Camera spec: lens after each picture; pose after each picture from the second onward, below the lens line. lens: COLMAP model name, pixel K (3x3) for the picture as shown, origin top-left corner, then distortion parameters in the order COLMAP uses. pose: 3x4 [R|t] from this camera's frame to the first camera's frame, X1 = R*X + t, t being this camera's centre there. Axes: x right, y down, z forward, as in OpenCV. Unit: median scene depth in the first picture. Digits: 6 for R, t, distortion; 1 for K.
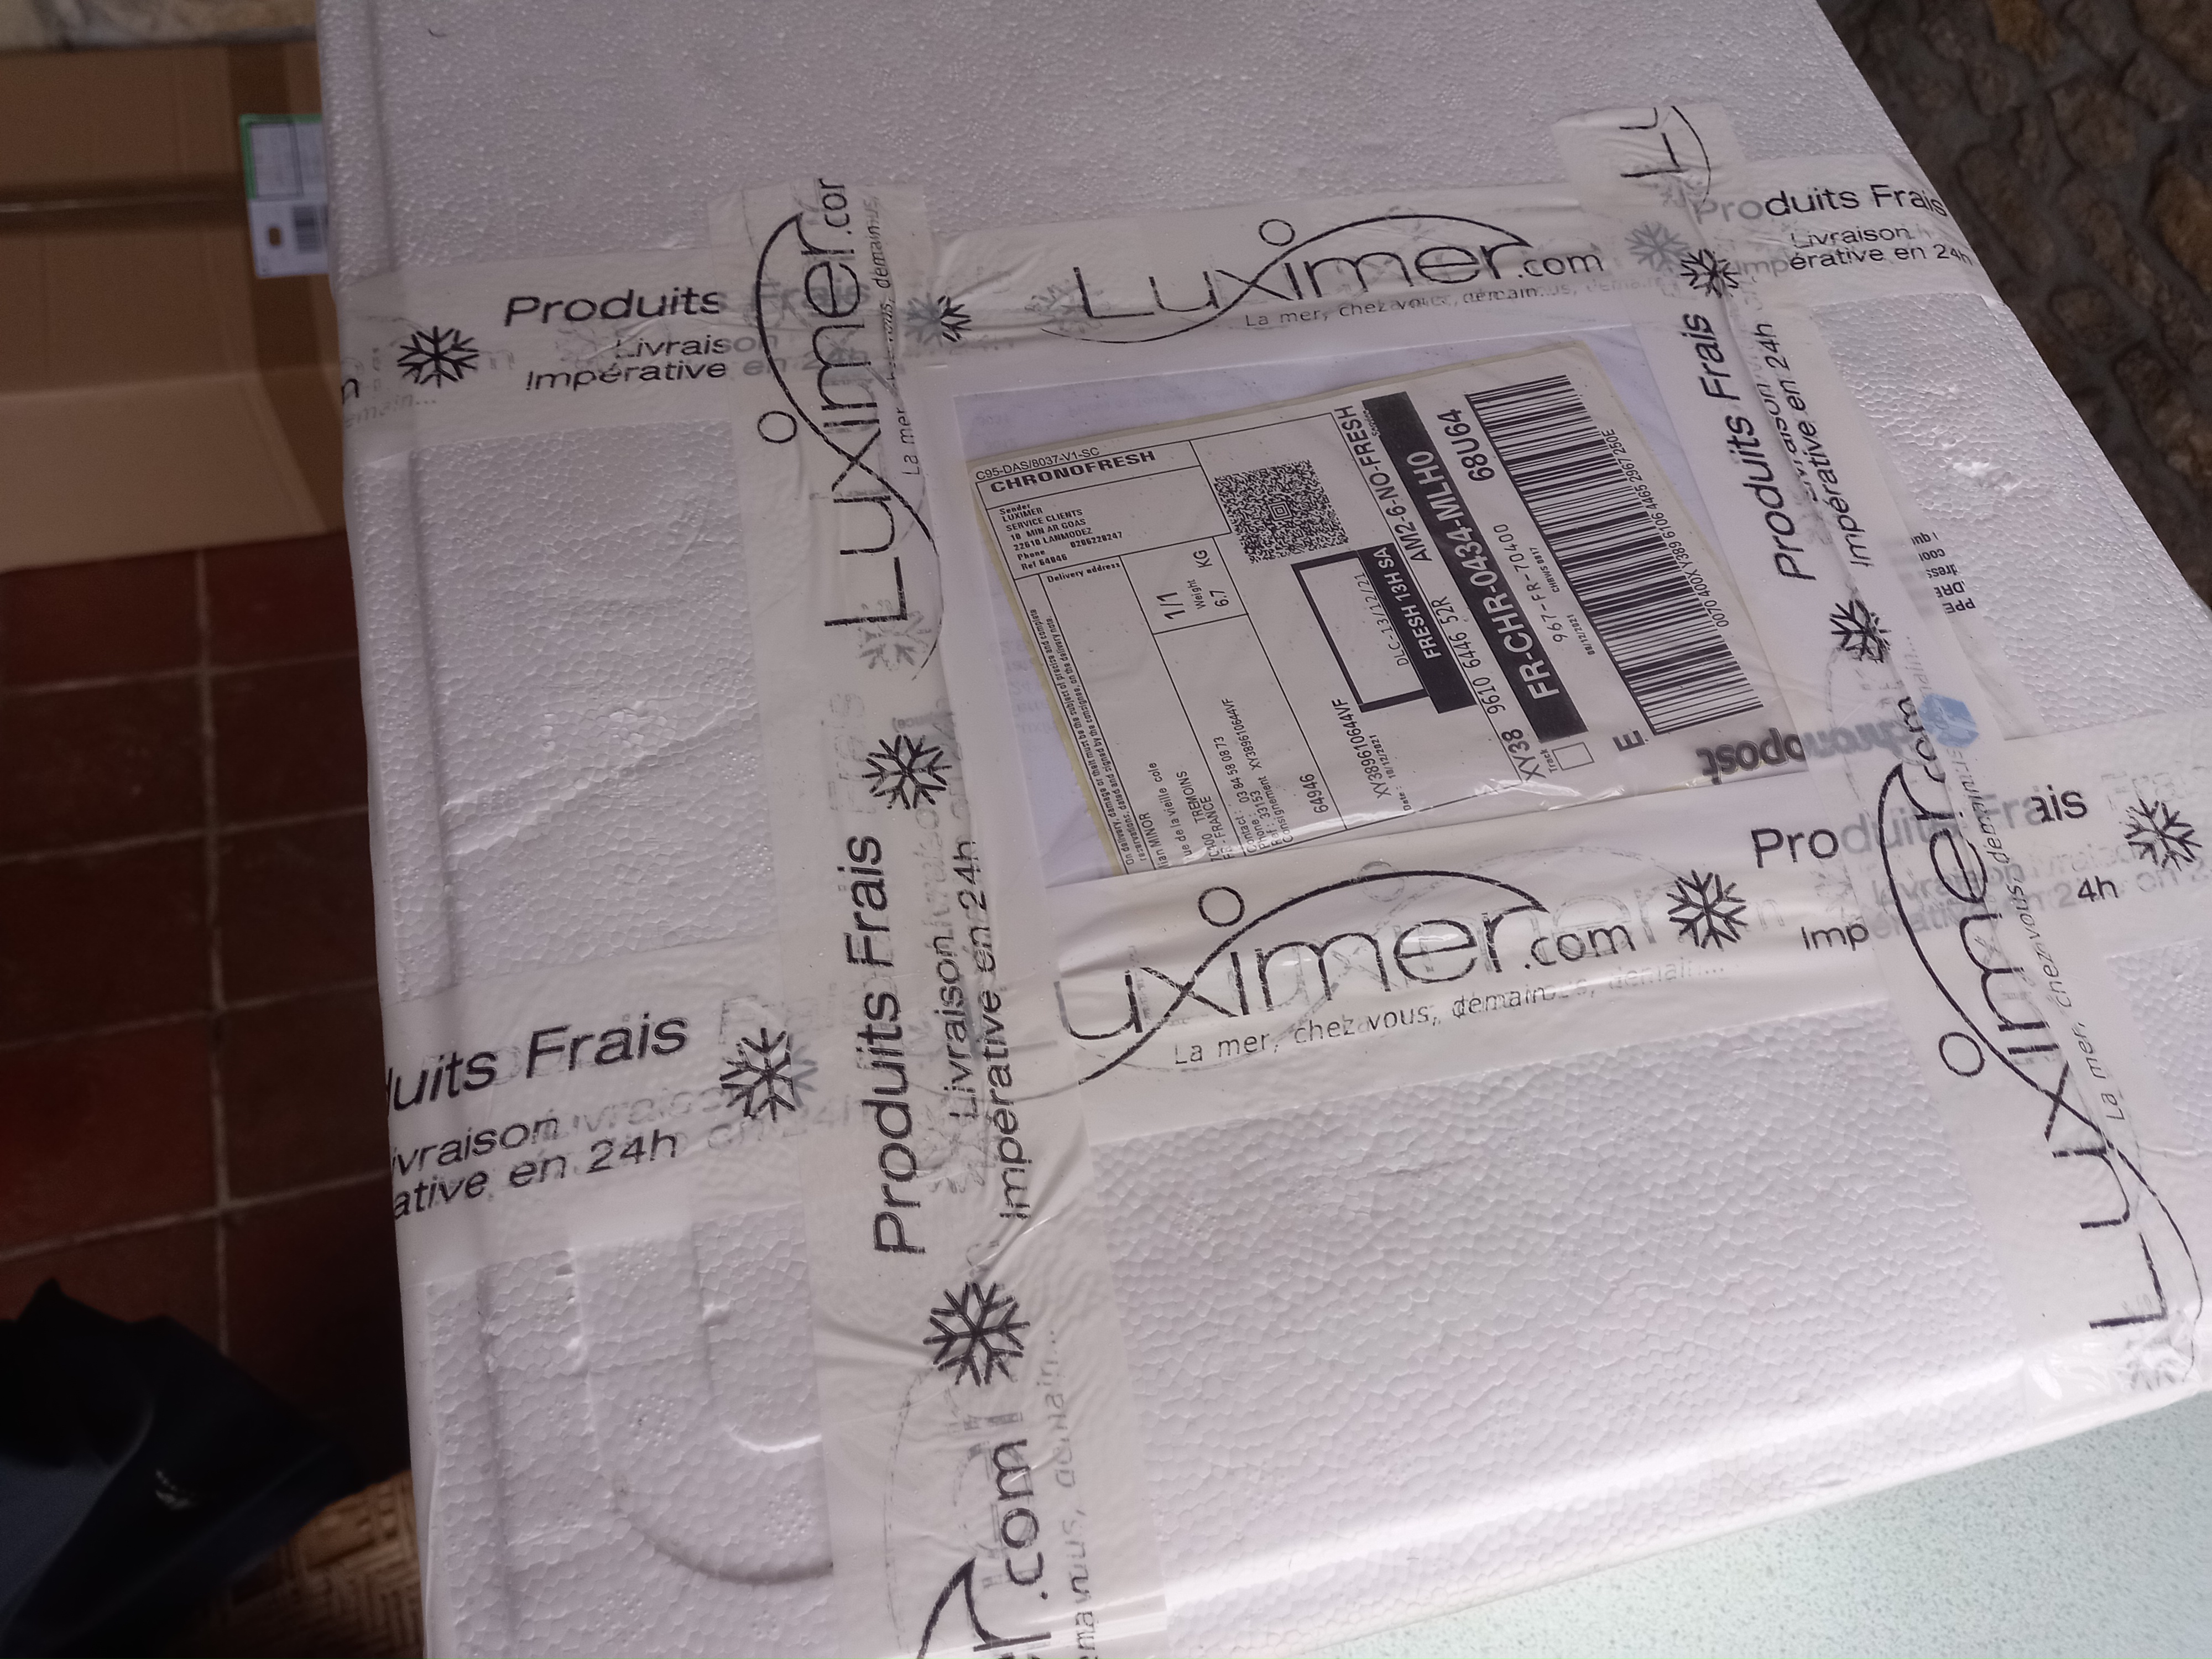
lens RADIAL K [[1621.7, 0, 1106.0], [0, 1621.7, 829.5], [0, 0, 1]] dist [0.088109, -0.116530]
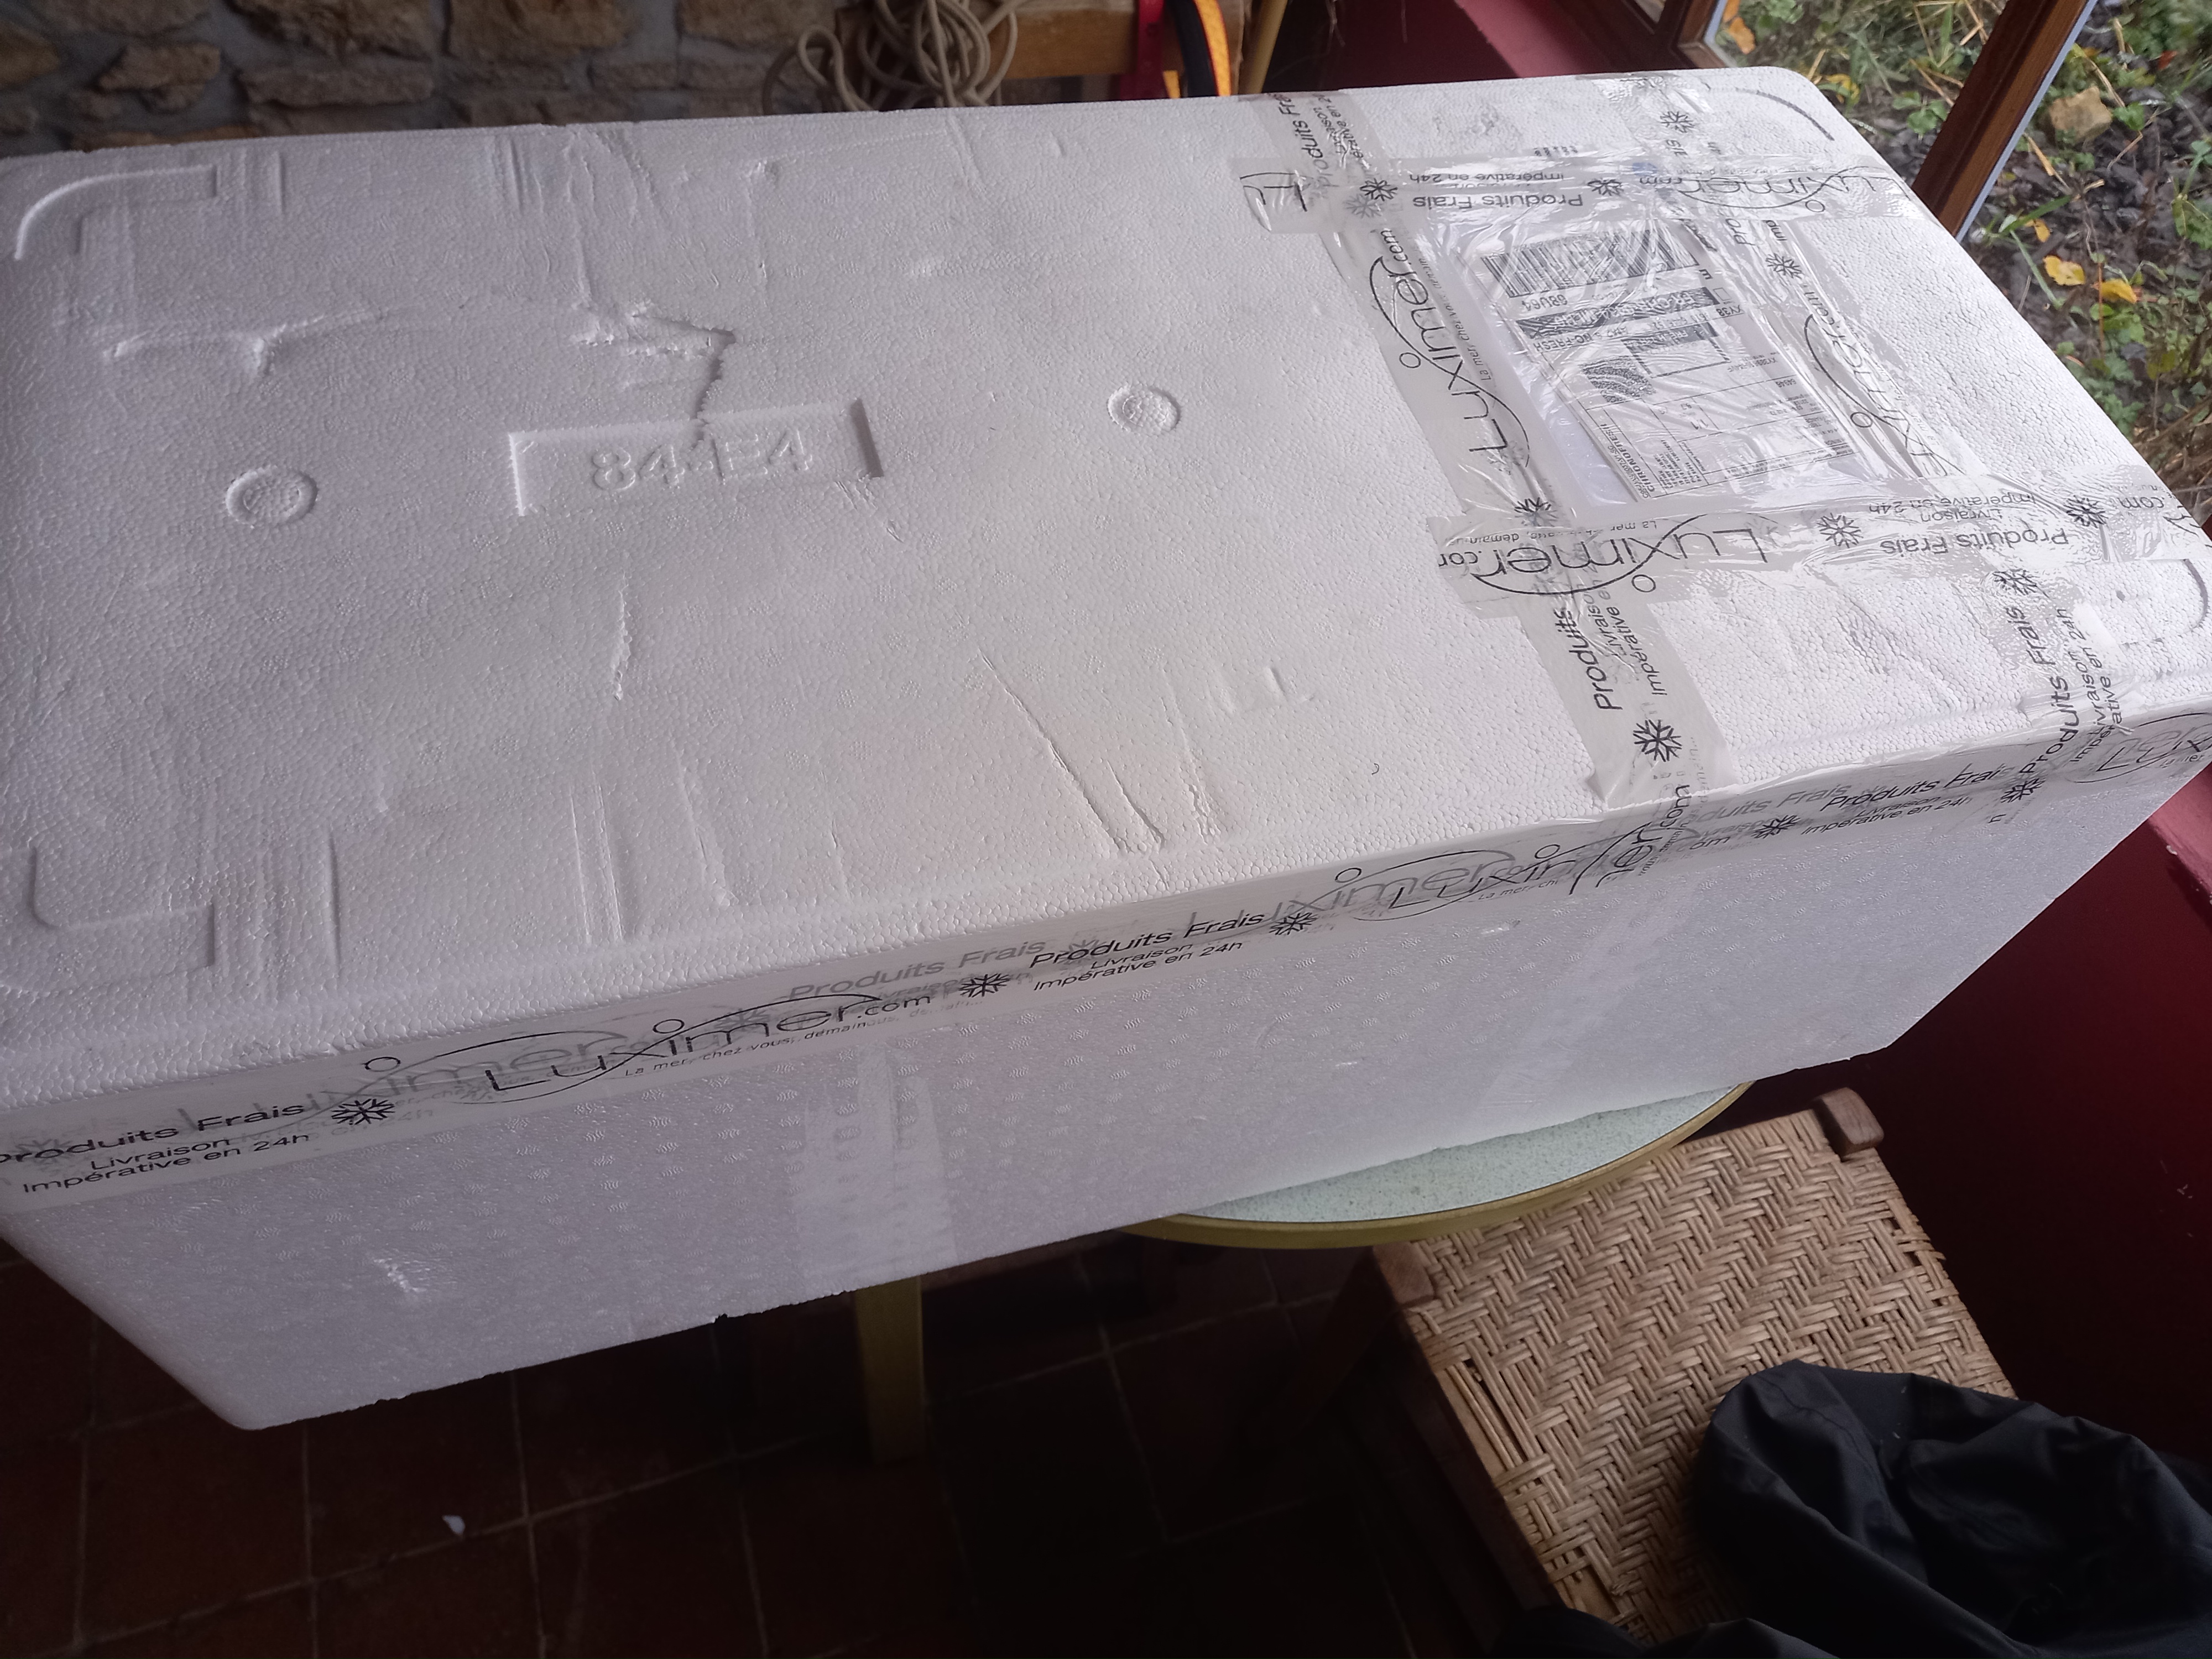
lens RADIAL K [[1621.7, 0, 1106.0], [0, 1621.7, 829.5], [0, 0, 1]] dist [0.088109, -0.116530]
pose [[-0.014997, -0.890514, 0.454708, -1.167875], [0.826808, 0.244688, 0.506475, -1.474155], [-0.562285, 0.383552, 0.732614, 0.169217]]
